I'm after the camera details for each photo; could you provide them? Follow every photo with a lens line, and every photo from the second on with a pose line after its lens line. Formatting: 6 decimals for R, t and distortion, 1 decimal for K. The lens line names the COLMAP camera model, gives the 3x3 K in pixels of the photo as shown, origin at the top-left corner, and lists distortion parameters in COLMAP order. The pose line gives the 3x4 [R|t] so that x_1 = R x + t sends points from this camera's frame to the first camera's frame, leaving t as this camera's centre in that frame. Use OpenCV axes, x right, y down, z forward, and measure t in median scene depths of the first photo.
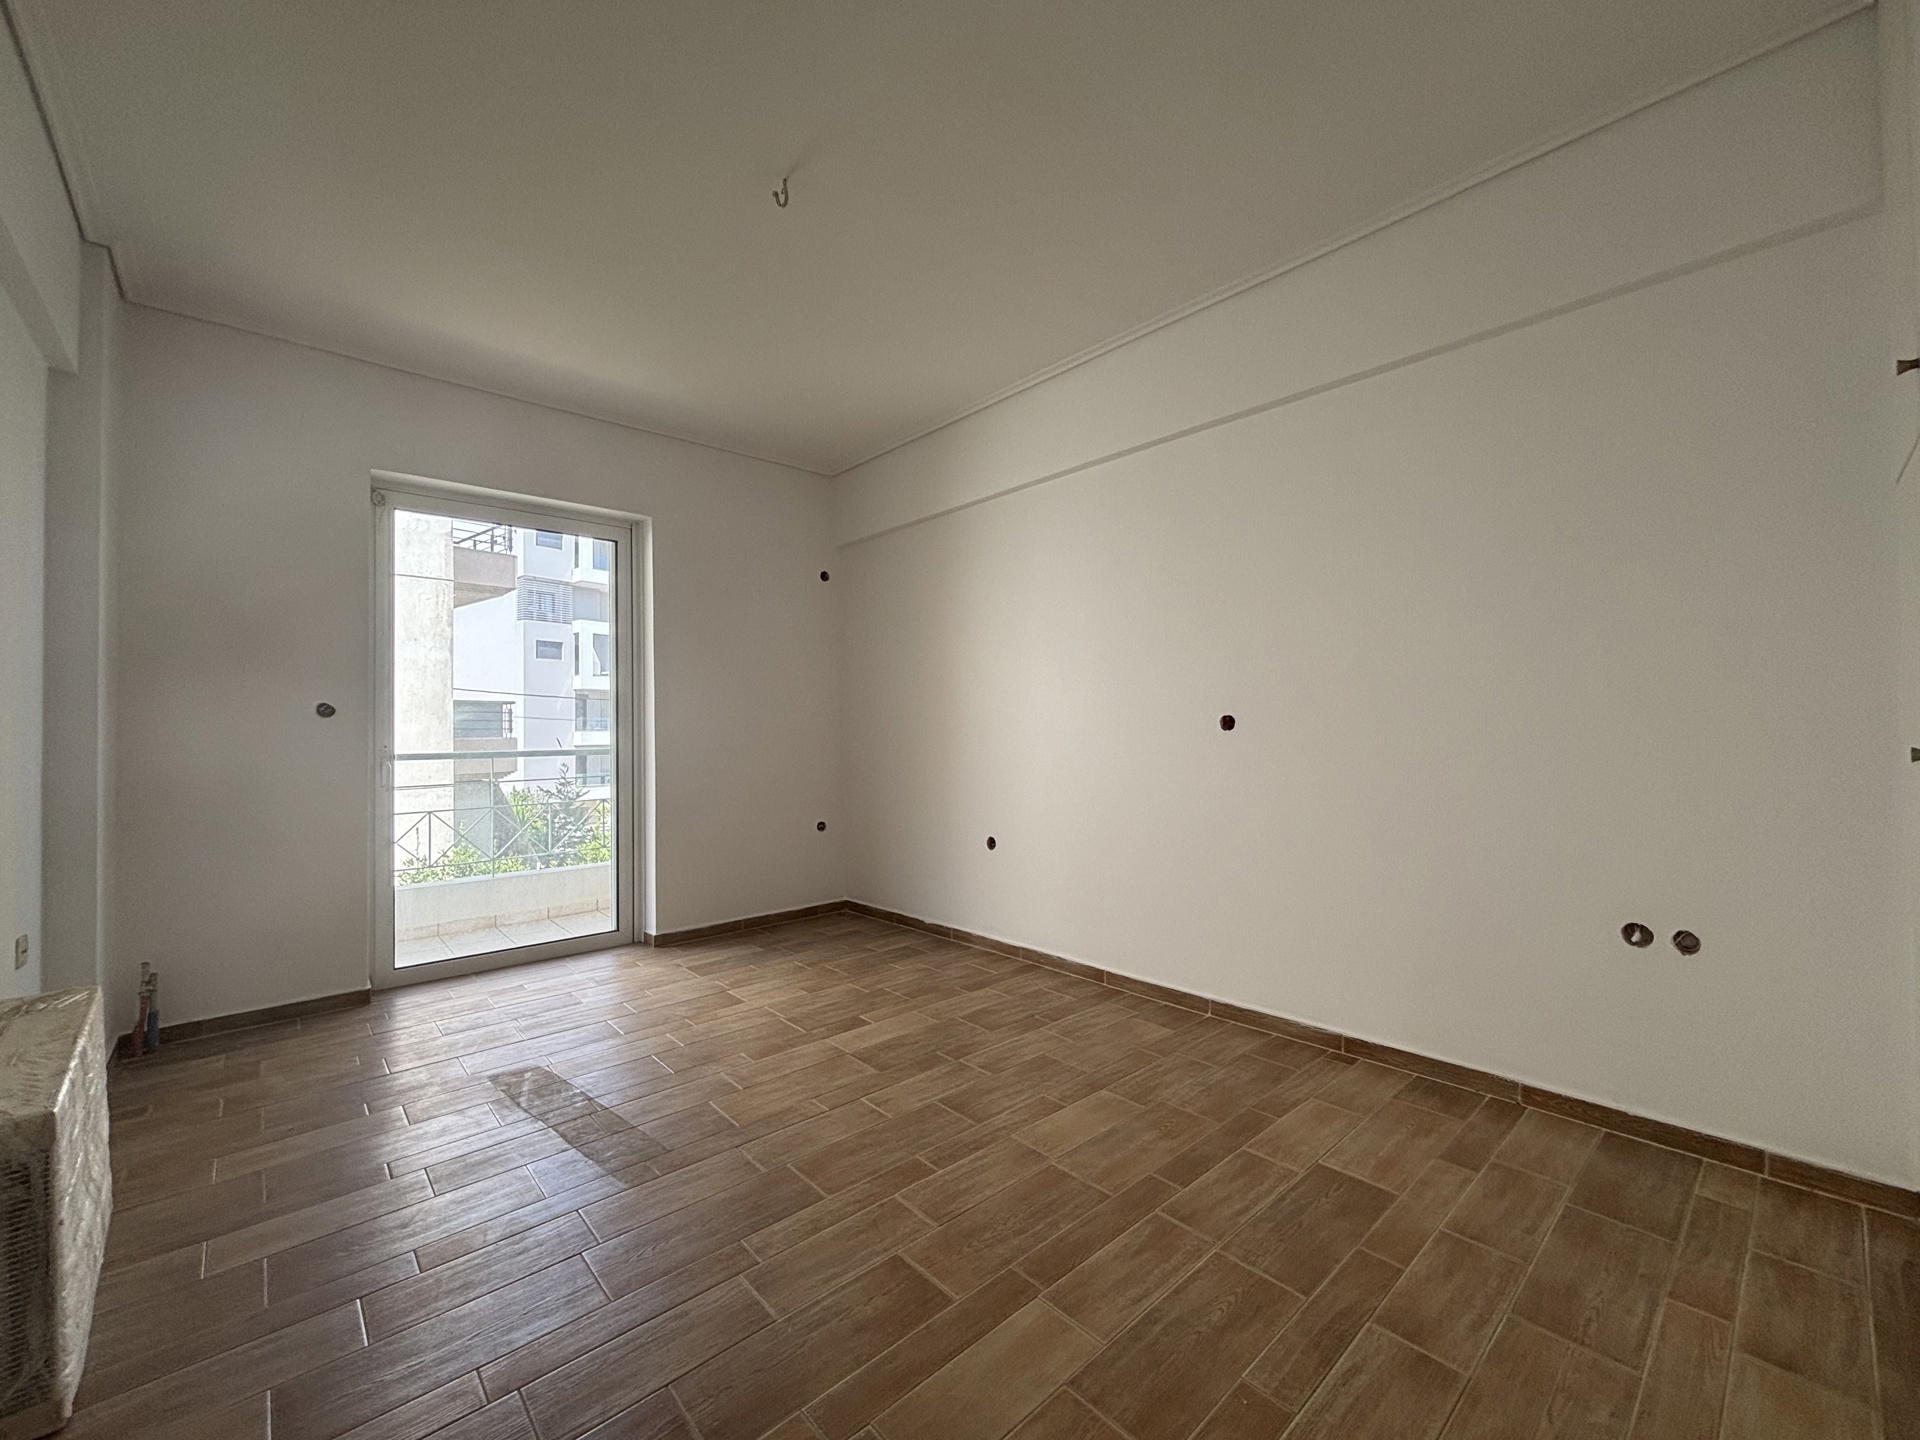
lens RADIAL K [[776.7, 0, 973.2], [0, 776.7, 717.2], [0, 0, 1]] dist [-0.001647, -0.000177]
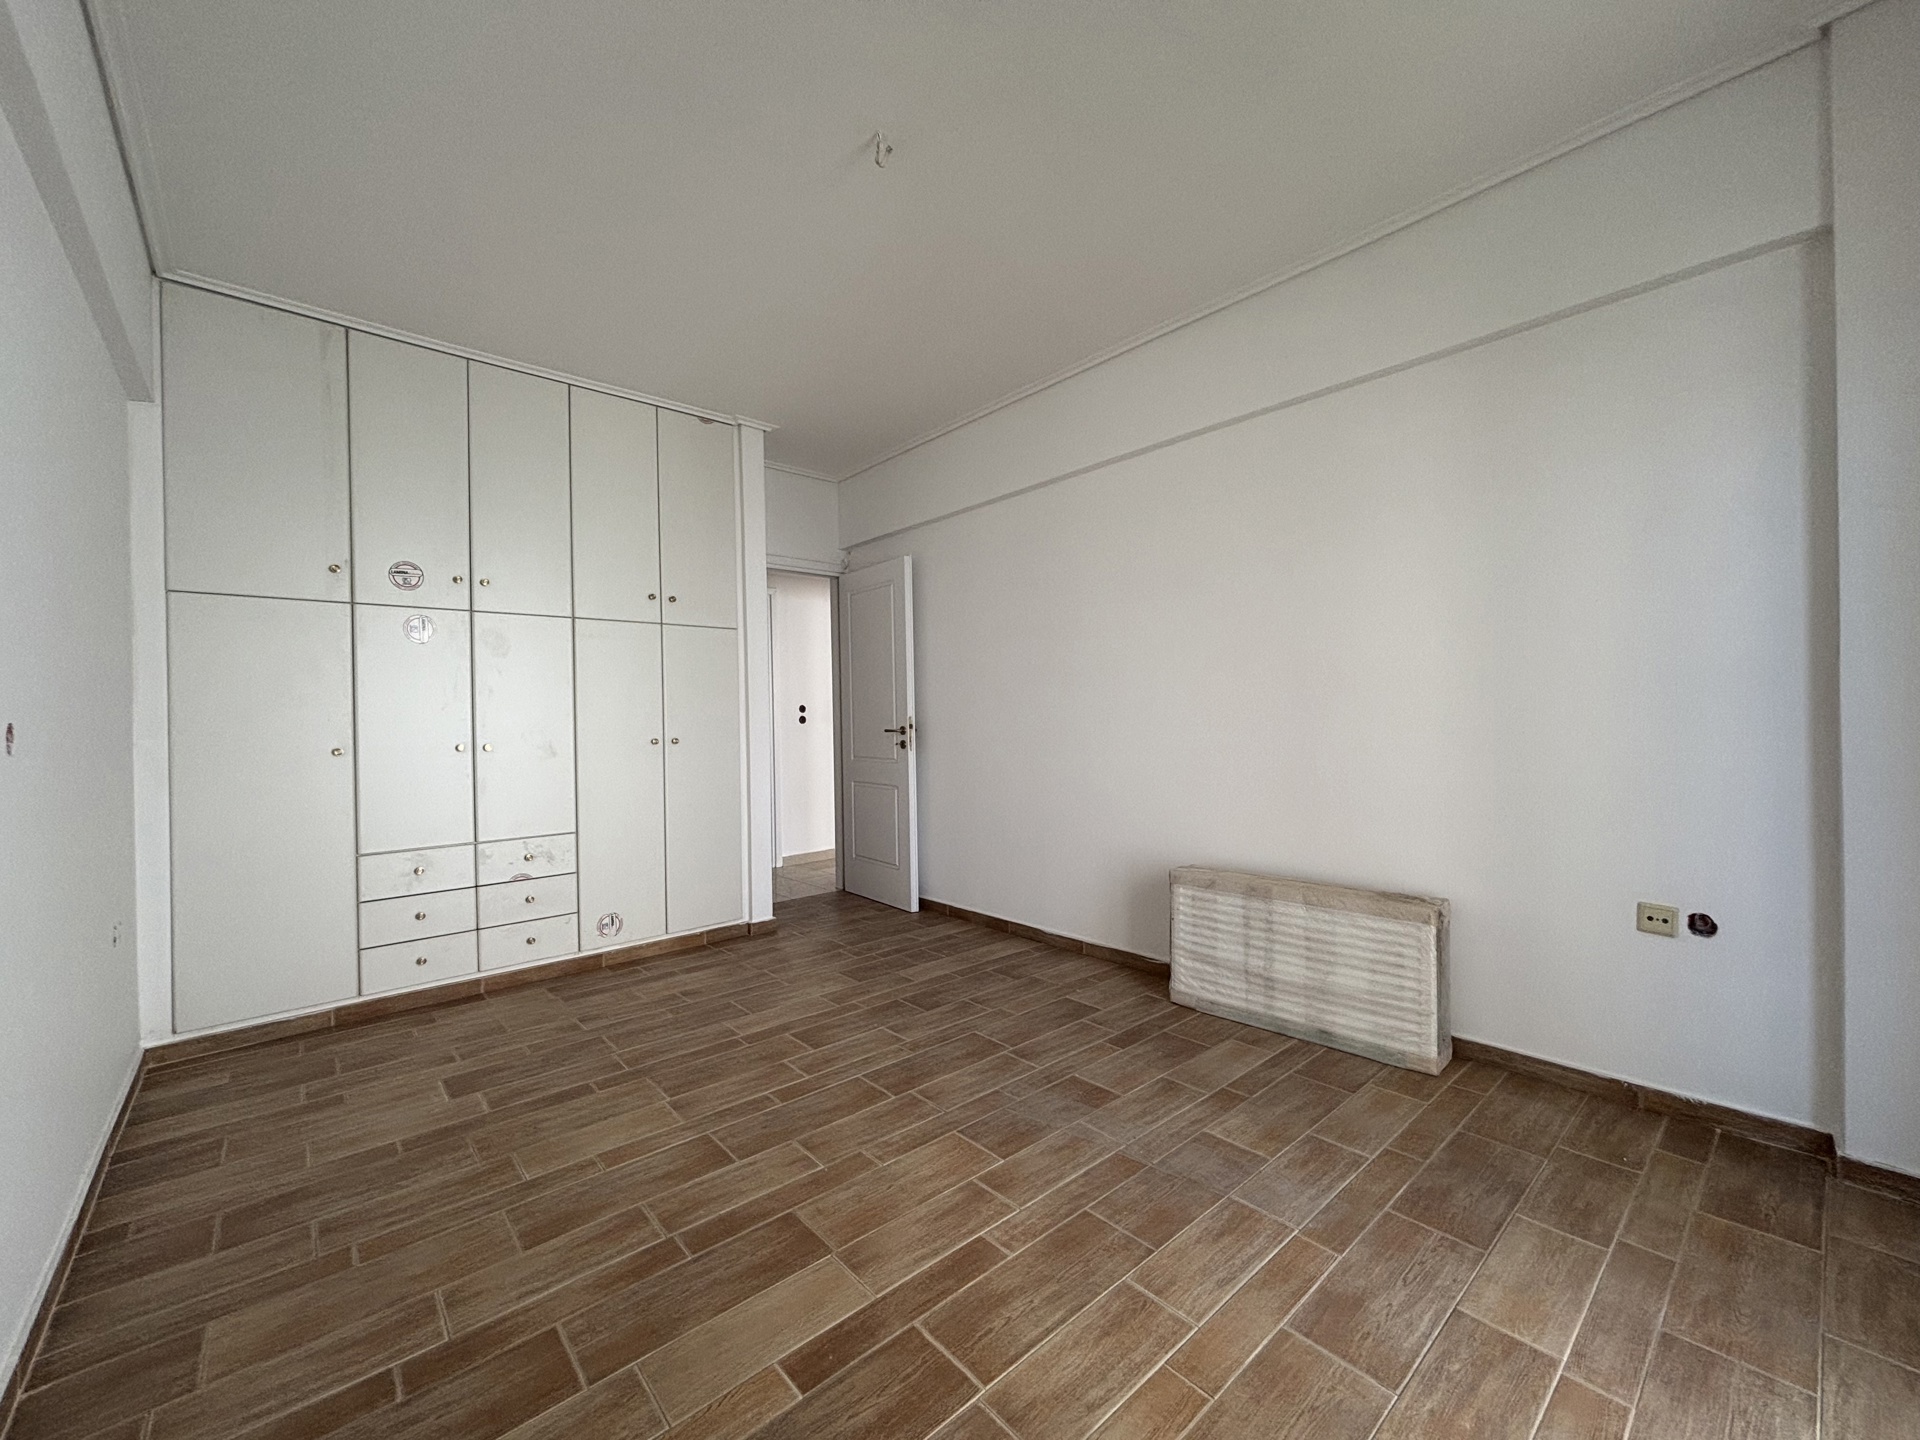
lens RADIAL K [[776.7, 0, 973.2], [0, 776.7, 717.2], [0, 0, 1]] dist [-0.001647, -0.000177]
pose [[-0.999375, 0.031615, 0.015823, -0.361459], [0.031340, 0.999358, -0.017356, 0.029471], [-0.016361, -0.016849, -0.999724, 1.994304]]
